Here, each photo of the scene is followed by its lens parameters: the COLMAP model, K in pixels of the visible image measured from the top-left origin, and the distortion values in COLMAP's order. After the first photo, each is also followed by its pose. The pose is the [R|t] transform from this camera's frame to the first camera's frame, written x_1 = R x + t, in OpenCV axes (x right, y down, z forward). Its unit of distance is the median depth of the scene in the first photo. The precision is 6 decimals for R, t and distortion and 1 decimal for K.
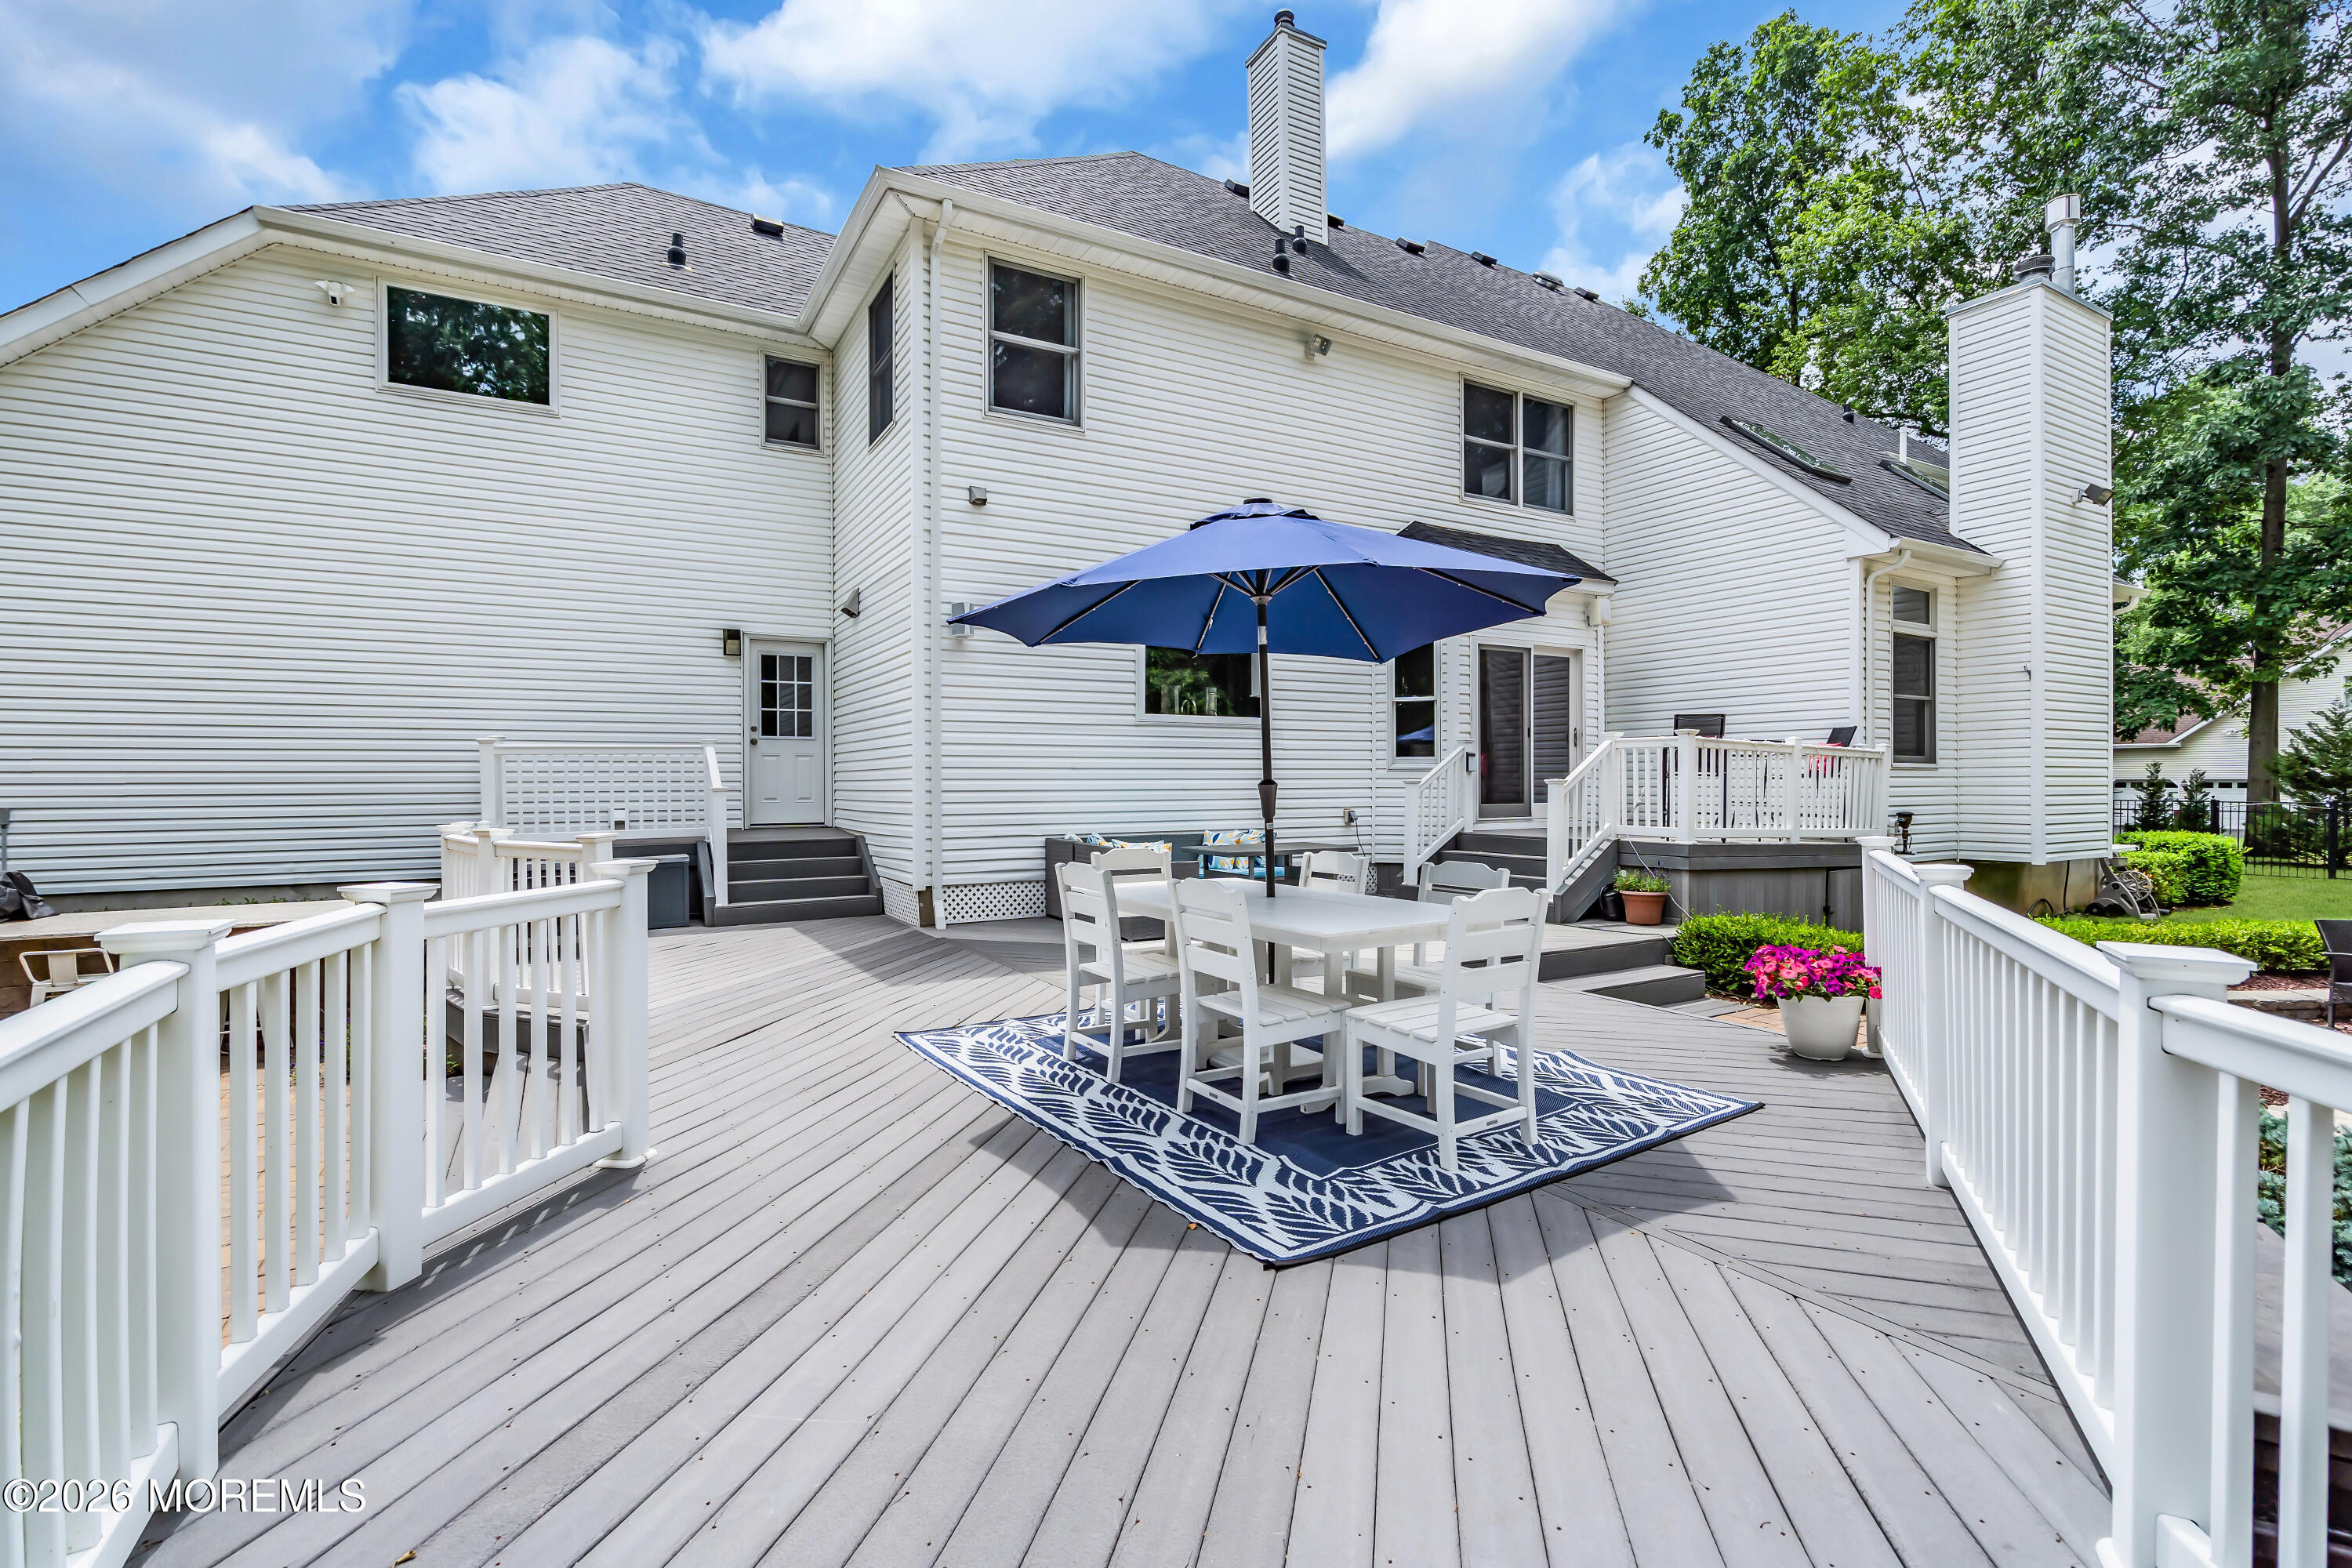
lens RADIAL K [[1061.6, 0, 1176.0], [0, 1061.6, 784.0], [0, 0, 1]] dist [0.001348, 0.000312]
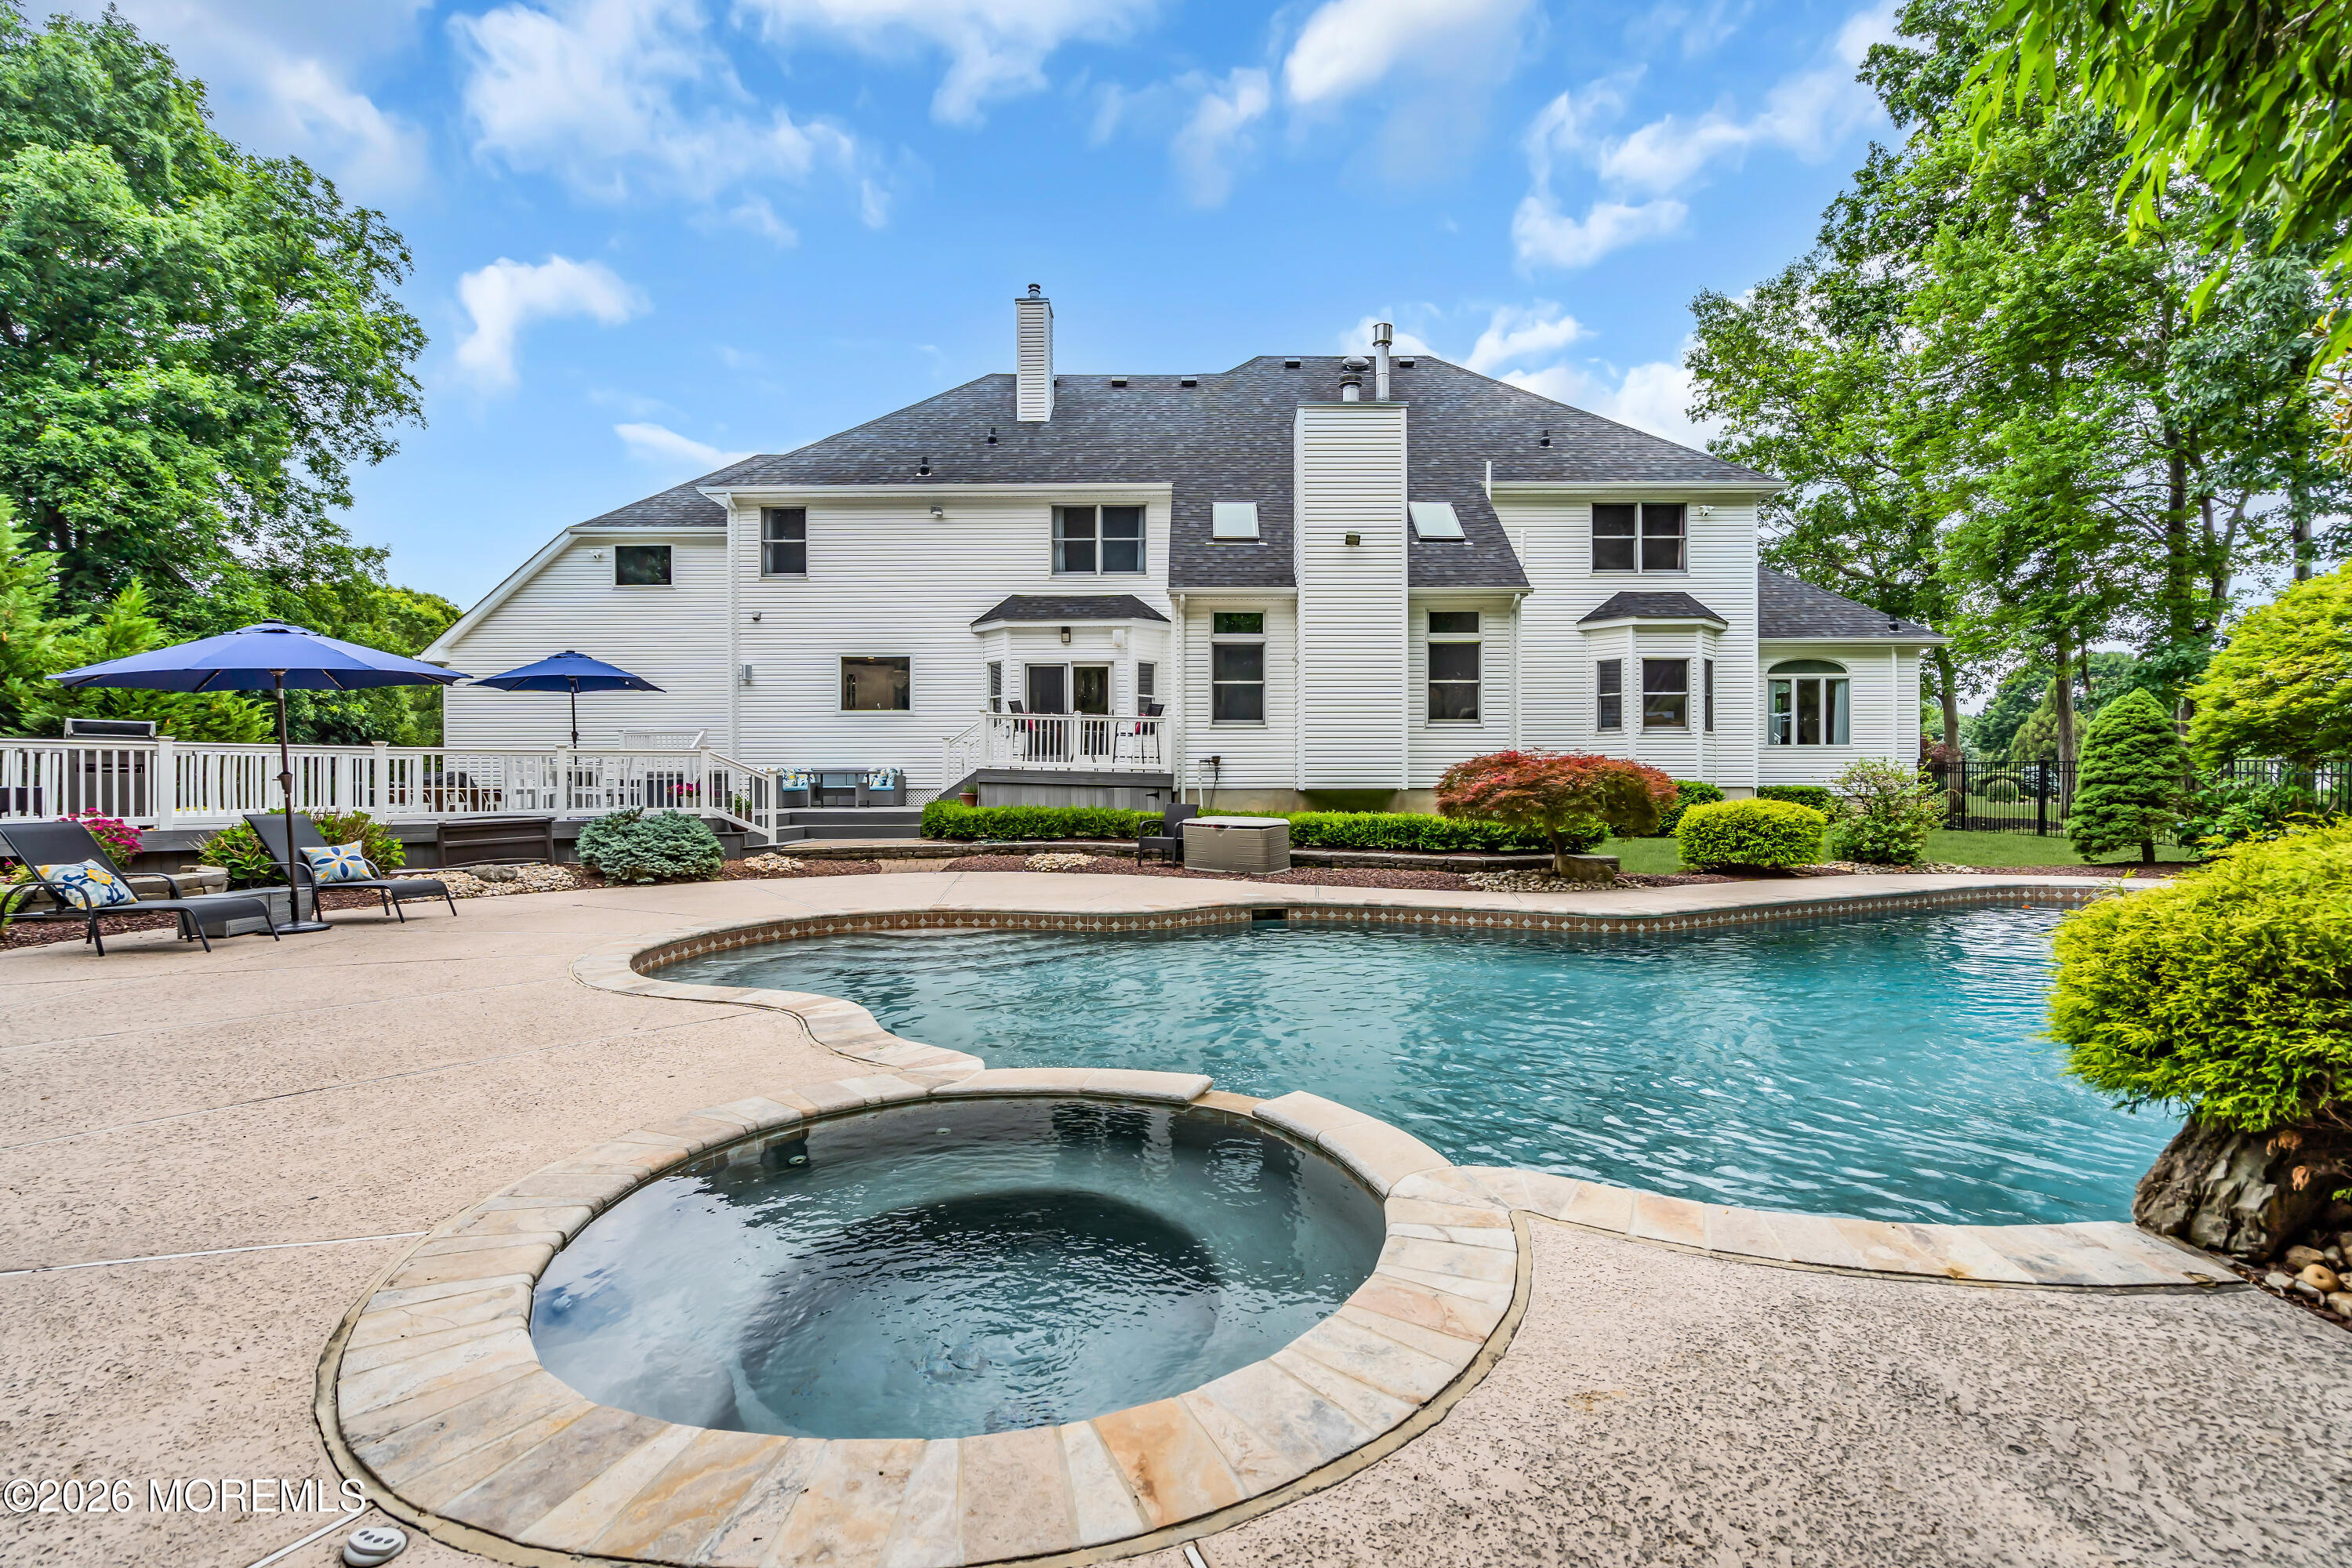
lens RADIAL K [[1079.6, 0, 1176.0], [0, 1079.6, 784.0], [0, 0, 1]] dist [-0.072097, 0.000000]
pose [[0.875242, -0.006870, -0.483636, 1.531809], [0.003627, 0.999964, -0.007641, 0.087276], [0.483671, 0.004933, 0.875236, -0.466686]]
